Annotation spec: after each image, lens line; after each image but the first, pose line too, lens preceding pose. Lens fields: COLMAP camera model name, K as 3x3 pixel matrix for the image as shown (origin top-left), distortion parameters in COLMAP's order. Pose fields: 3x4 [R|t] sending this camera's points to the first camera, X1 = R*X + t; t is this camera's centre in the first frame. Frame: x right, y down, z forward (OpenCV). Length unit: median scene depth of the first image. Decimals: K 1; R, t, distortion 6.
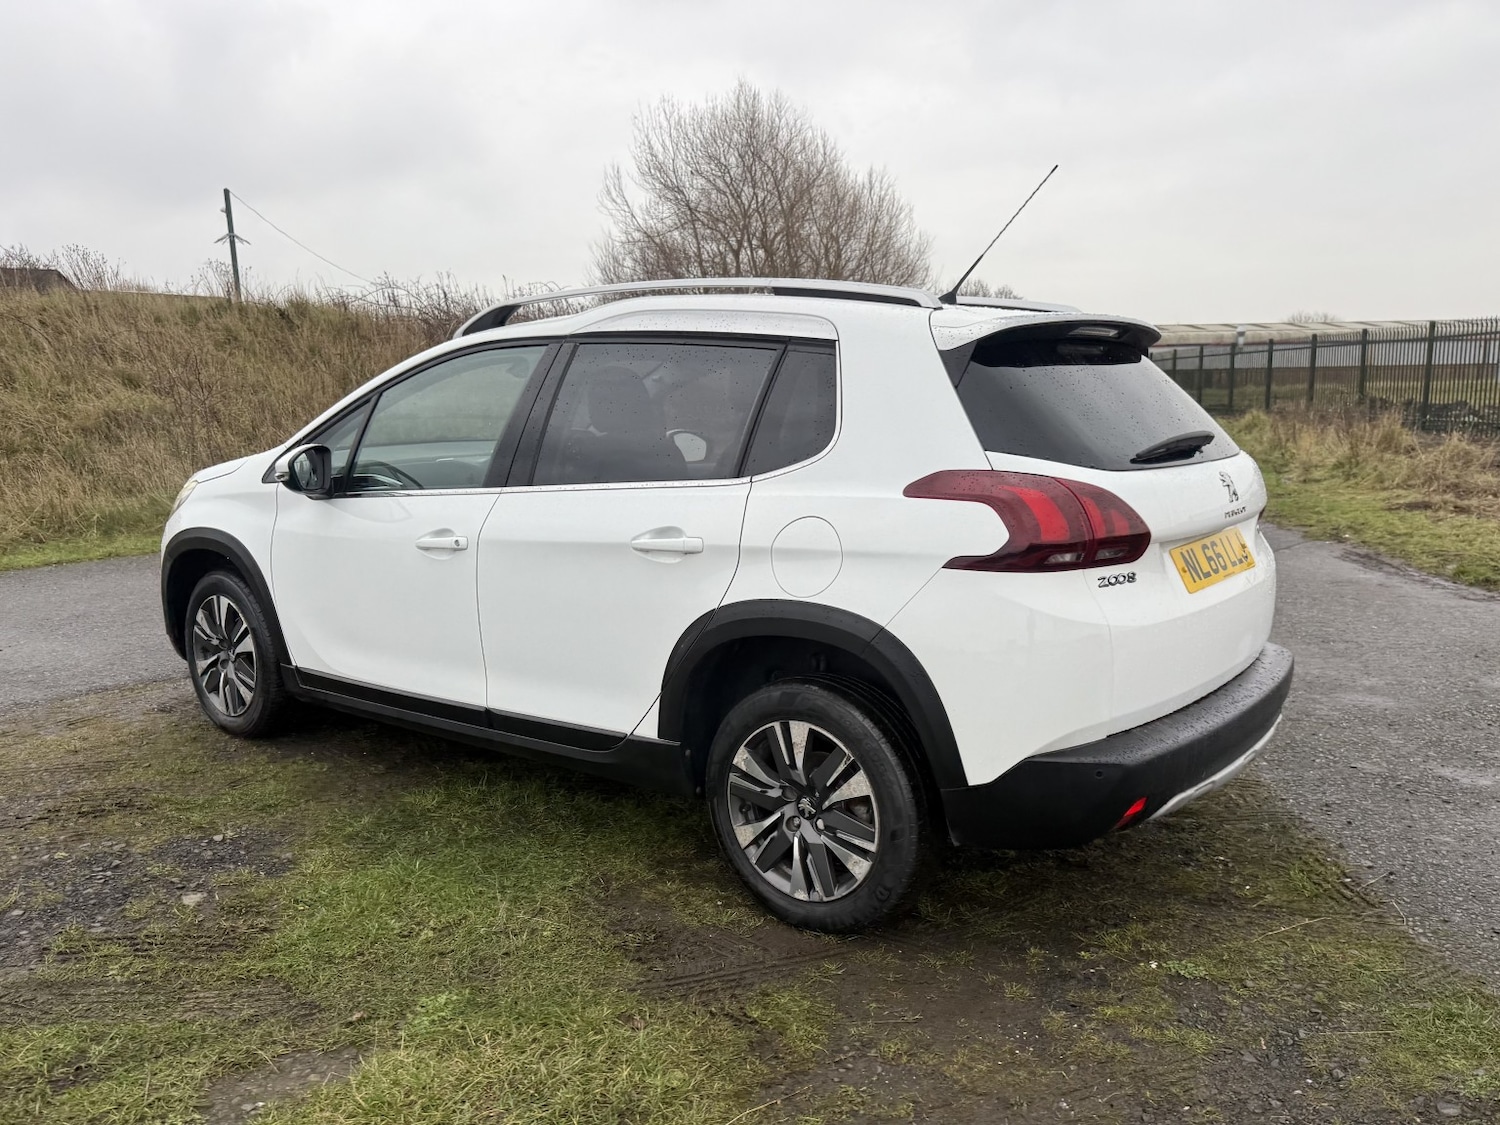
lens RADIAL K [[1140.3, 0, 771.3], [0, 1140.3, 627.4], [0, 0, 1]] dist [0.077780, -0.095317]
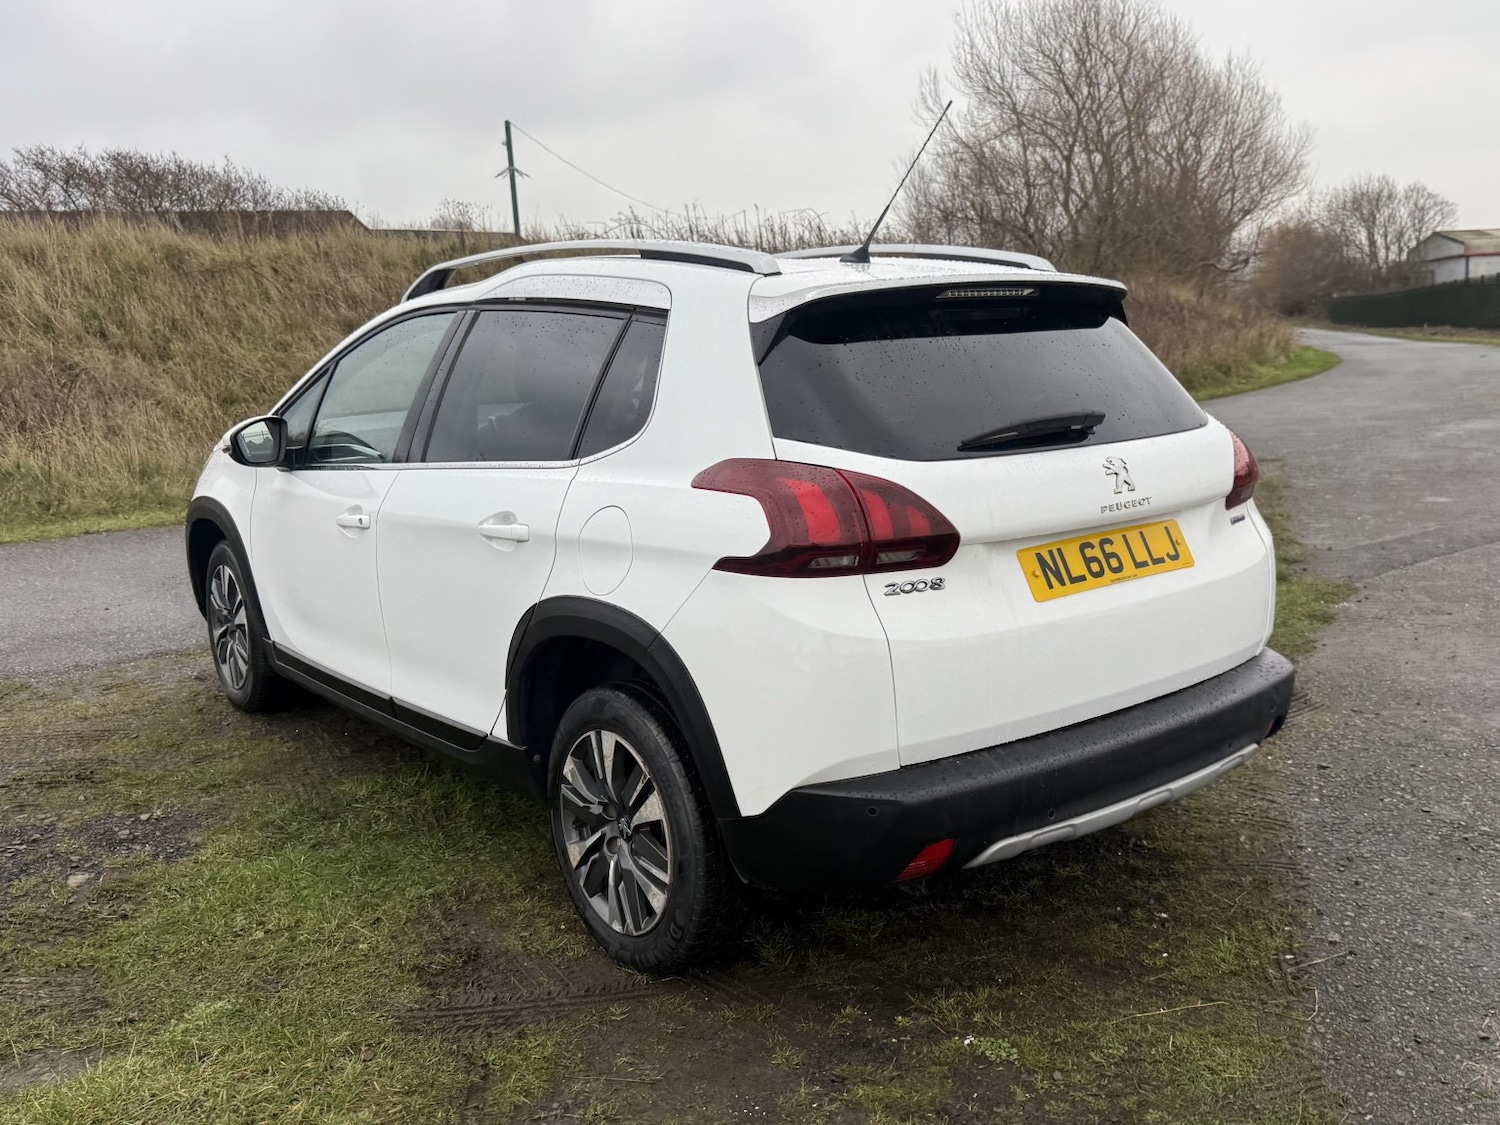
lens RADIAL K [[1300.7, 0, 842.1], [0, 1300.7, 559.1], [0, 0, 1]] dist [0.061867, -0.074478]
pose [[0.978272, 0.020417, -0.206319, 0.396178], [-0.024691, 0.999530, -0.018158, -0.037932], [0.205852, 0.022857, 0.978316, 0.027055]]
